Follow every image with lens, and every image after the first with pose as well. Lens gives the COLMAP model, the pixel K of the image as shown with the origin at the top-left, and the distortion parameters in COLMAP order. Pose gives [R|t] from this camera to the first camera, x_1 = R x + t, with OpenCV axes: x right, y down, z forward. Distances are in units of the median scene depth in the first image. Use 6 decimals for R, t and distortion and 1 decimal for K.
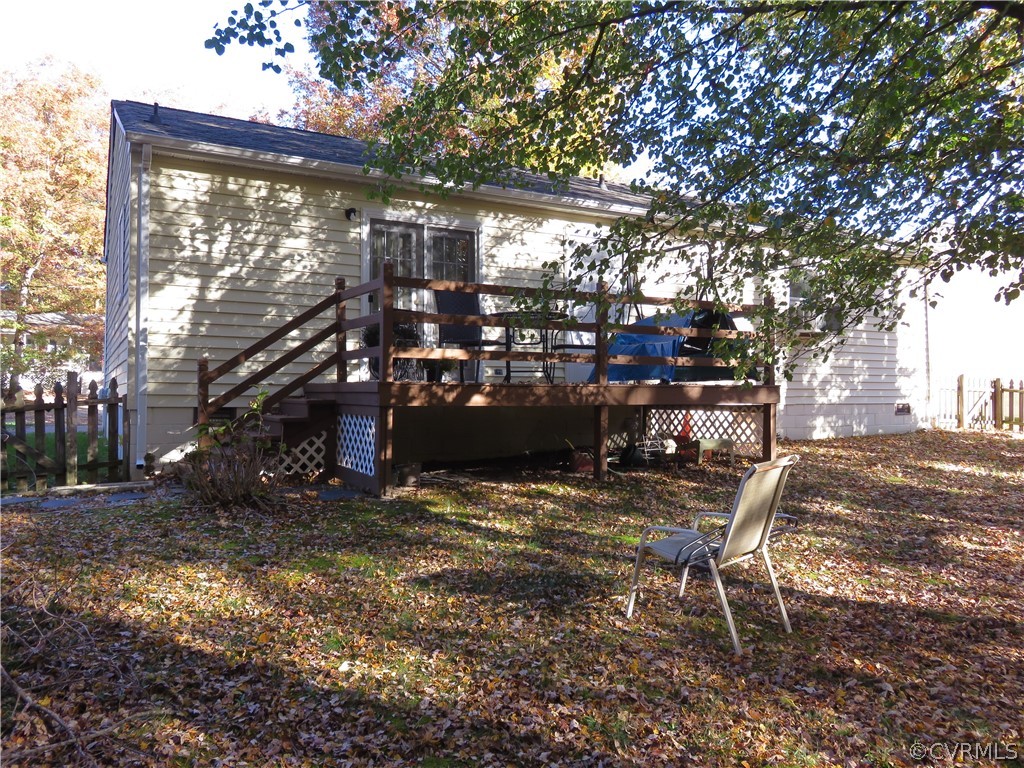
lens RADIAL K [[765.8, 0, 516.7], [0, 765.8, 382.6], [0, 0, 1]] dist [-0.005814, -0.002871]
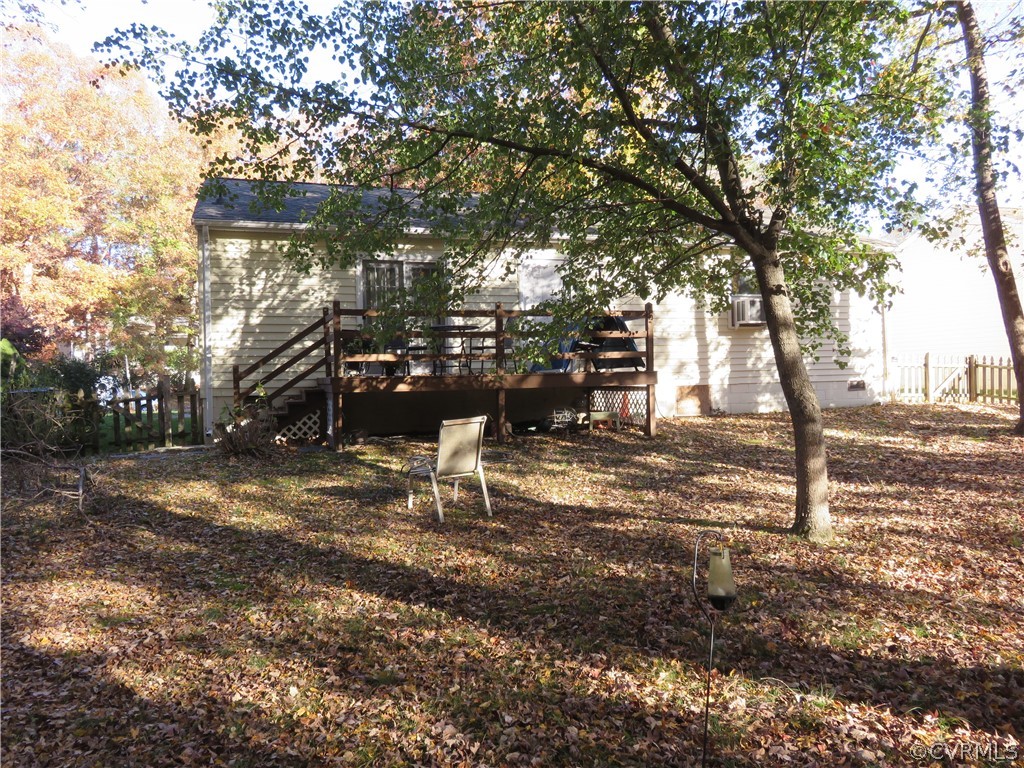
lens RADIAL K [[759.9, 0, 517.9], [0, 759.9, 385.0], [0, 0, 1]] dist [-0.001936, 0.001327]
pose [[0.981656, -0.022499, -0.189327, 0.387582], [0.027044, 0.999404, 0.021455, -0.006877], [0.188731, -0.026182, 0.981680, -0.364599]]
